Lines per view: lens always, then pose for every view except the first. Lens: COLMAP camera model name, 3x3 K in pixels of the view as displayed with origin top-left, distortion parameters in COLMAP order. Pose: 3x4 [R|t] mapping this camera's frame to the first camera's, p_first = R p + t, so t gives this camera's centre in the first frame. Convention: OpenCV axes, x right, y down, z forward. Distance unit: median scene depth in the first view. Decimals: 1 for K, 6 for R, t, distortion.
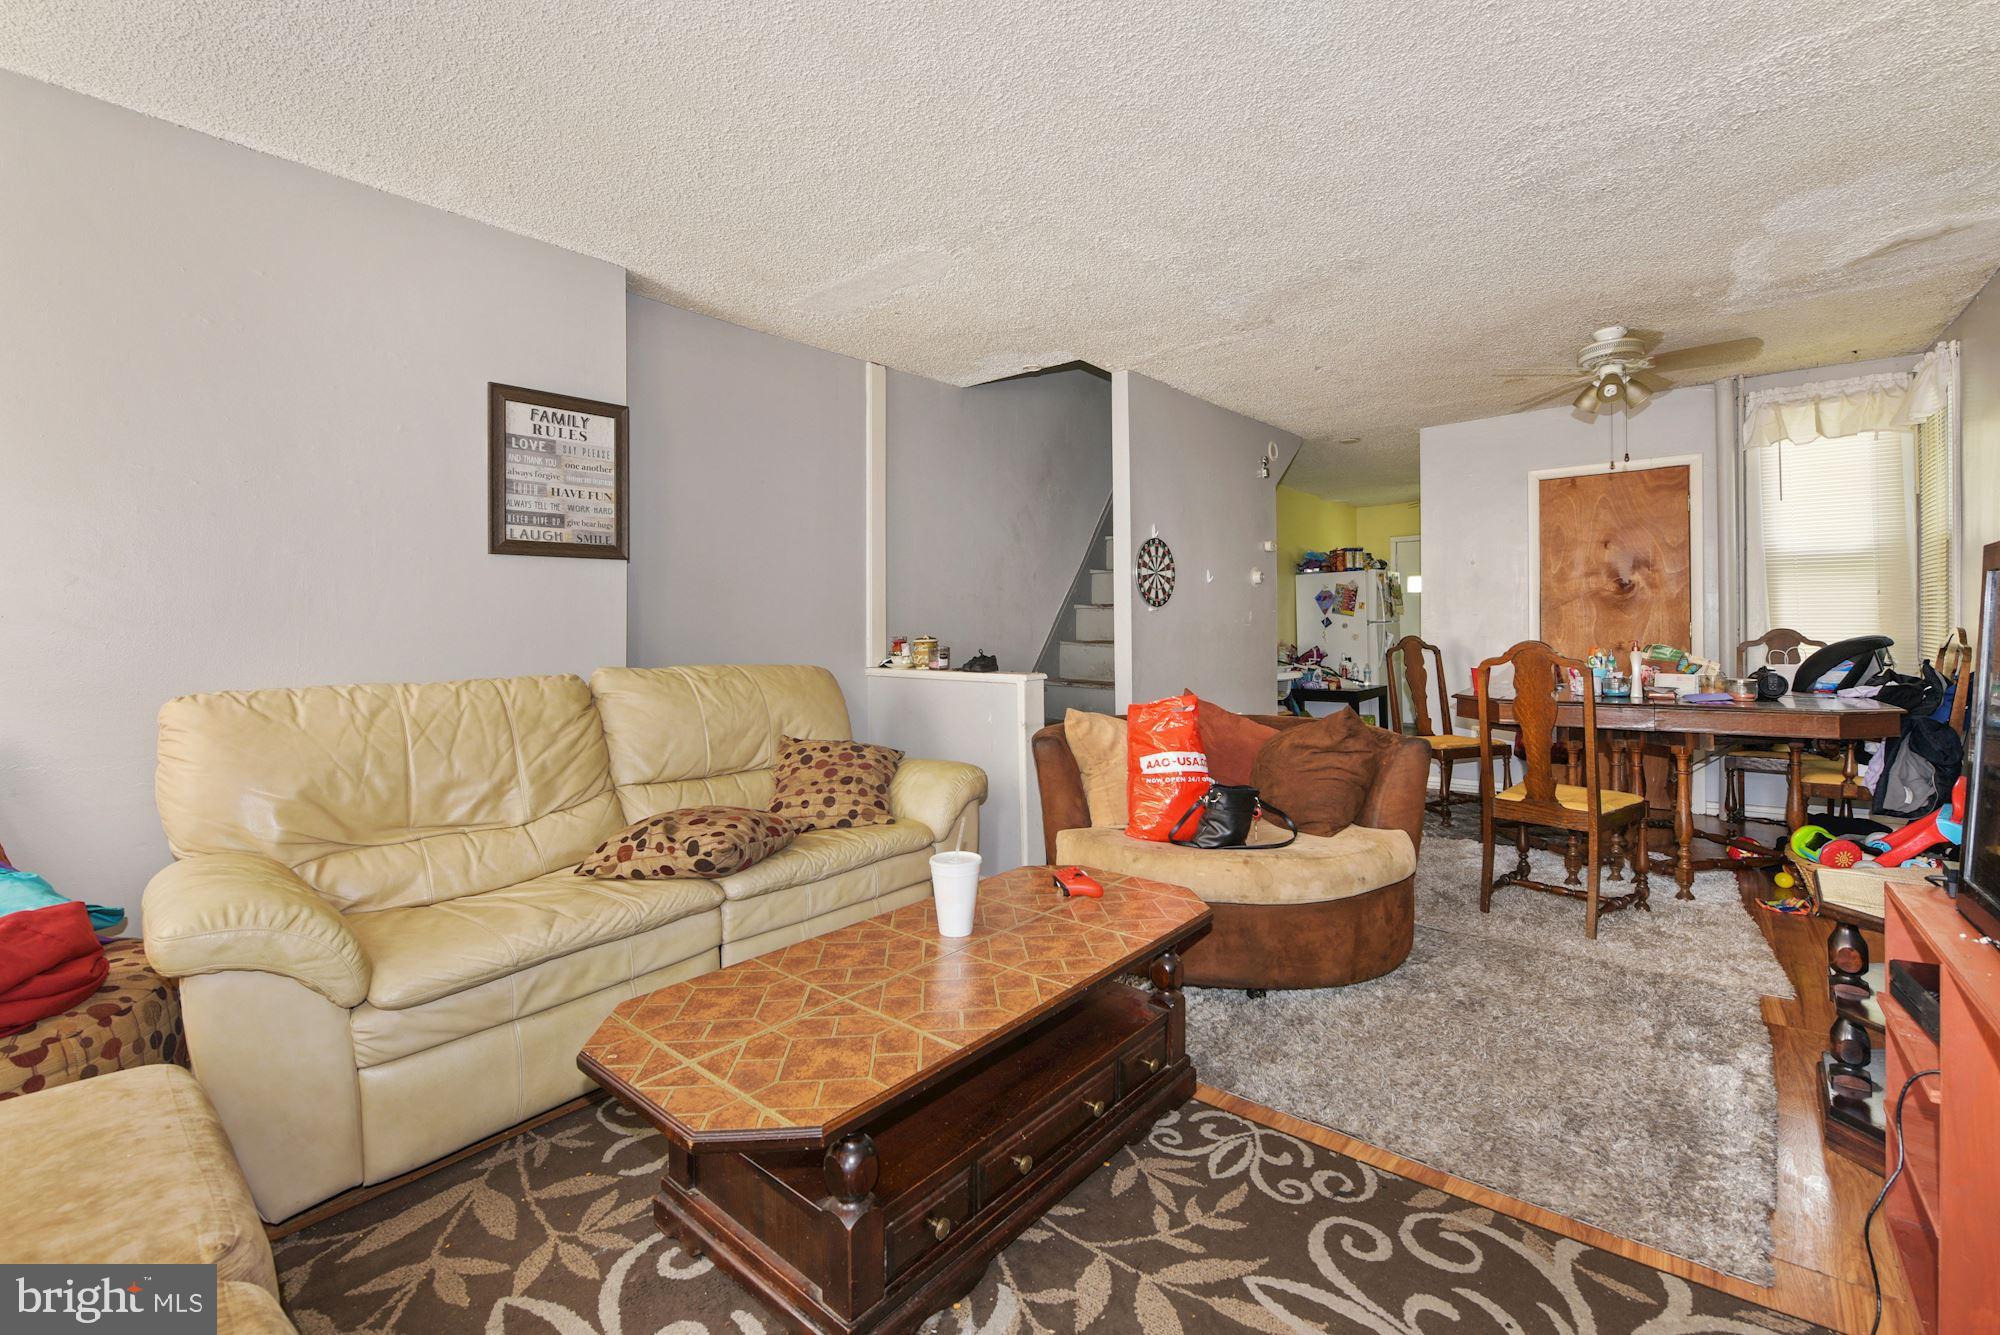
lens RADIAL K [[825.1, 0, 1032.2], [0, 825.1, 624.4], [0, 0, 1]] dist [-0.002343, -0.000346]
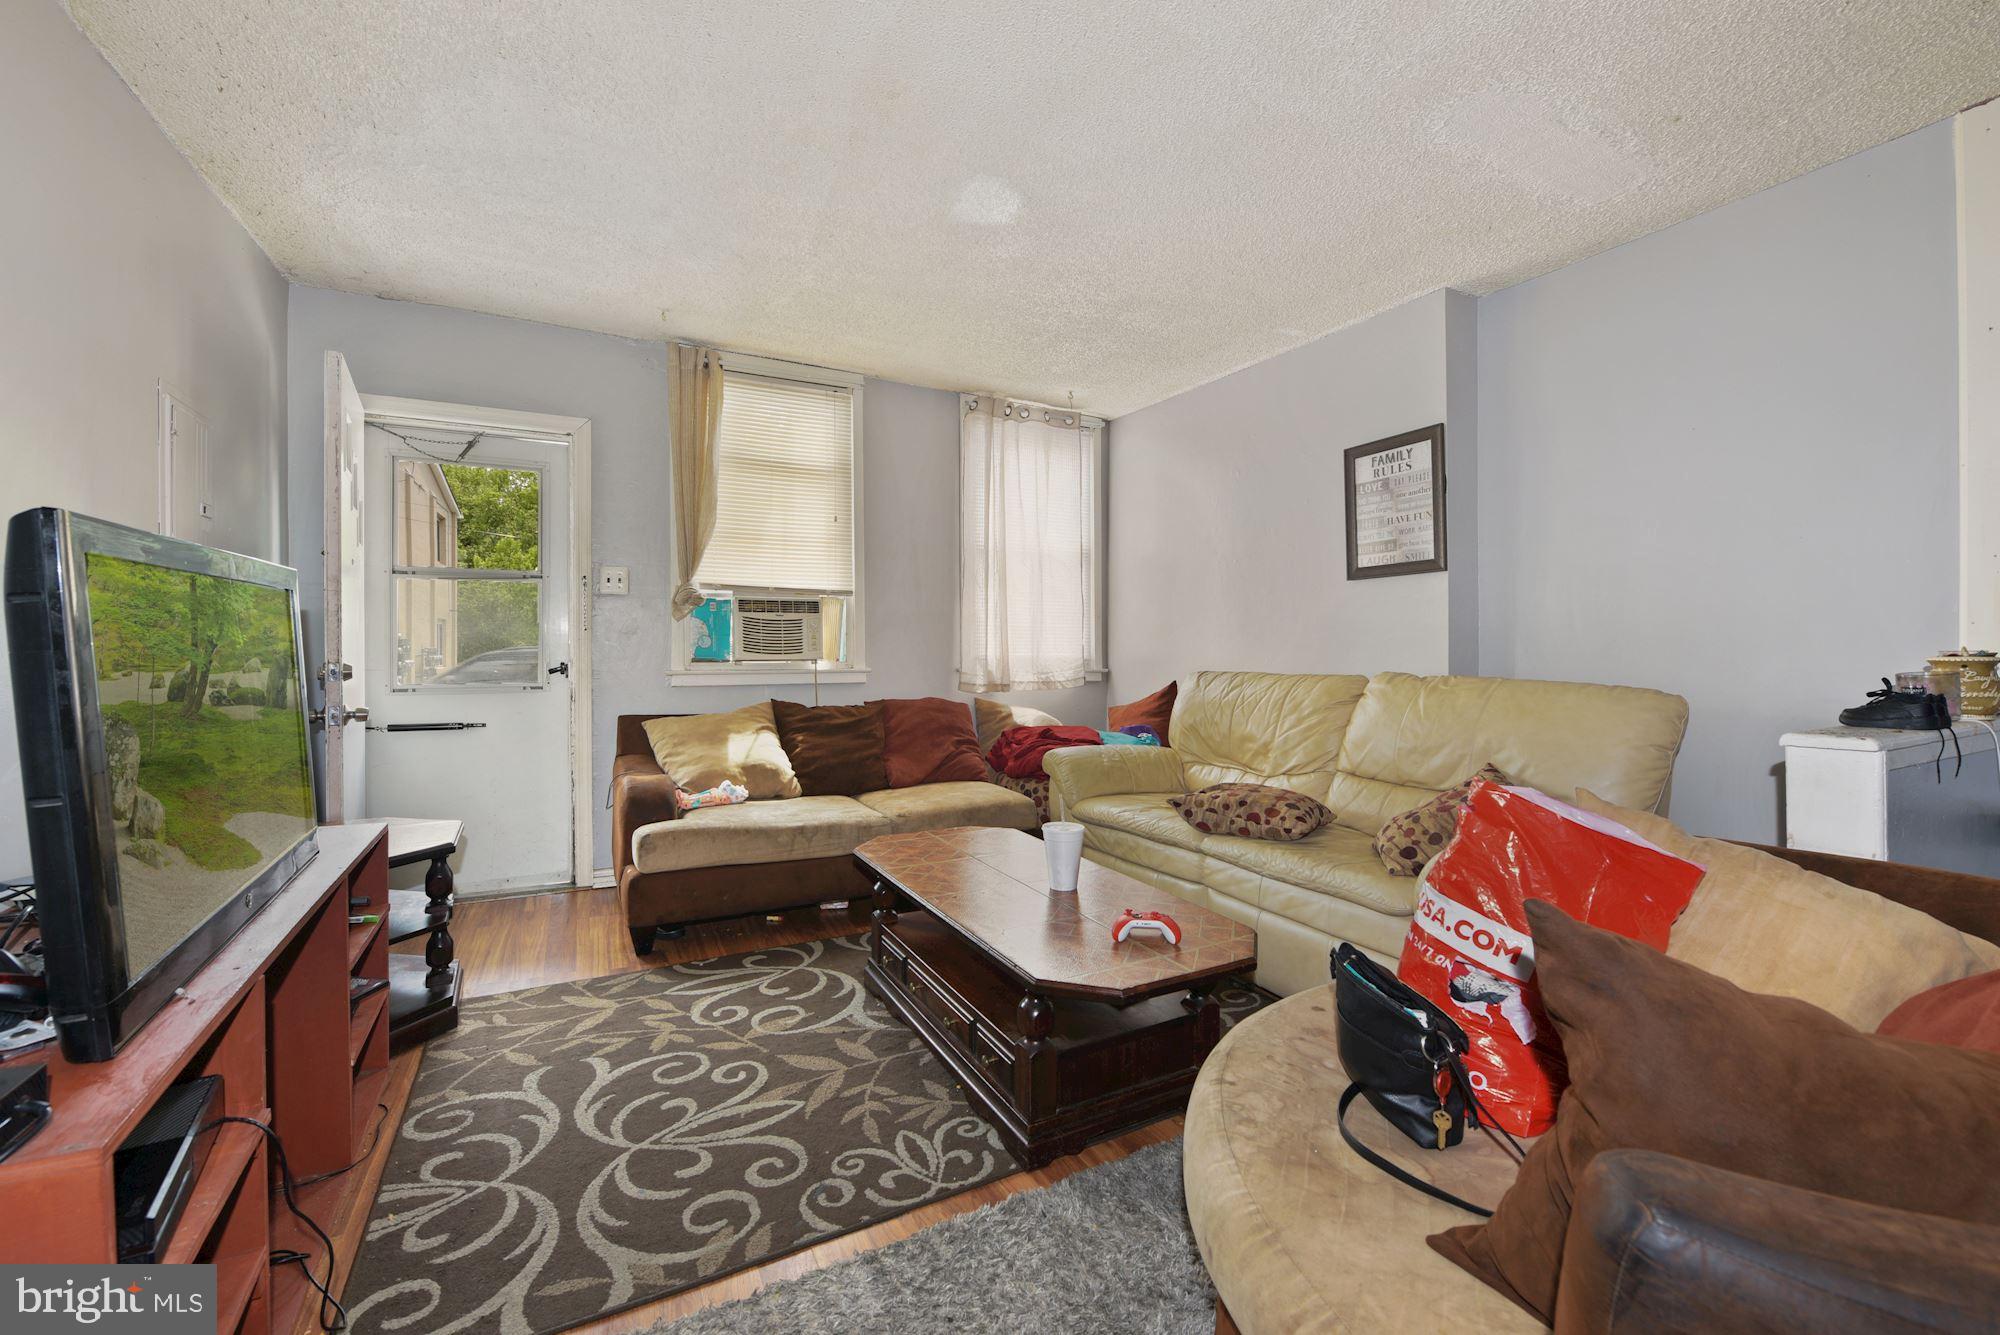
lens RADIAL K [[825.1, 0, 1001.9], [0, 825.1, 654.7], [0, 0, 1]] dist [-0.002343, -0.000346]
pose [[-0.384191, 0.013503, -0.923155, 1.193649], [0.001976, 0.999903, 0.013804, 0.019649], [0.923251, 0.003480, -0.384180, 1.565819]]
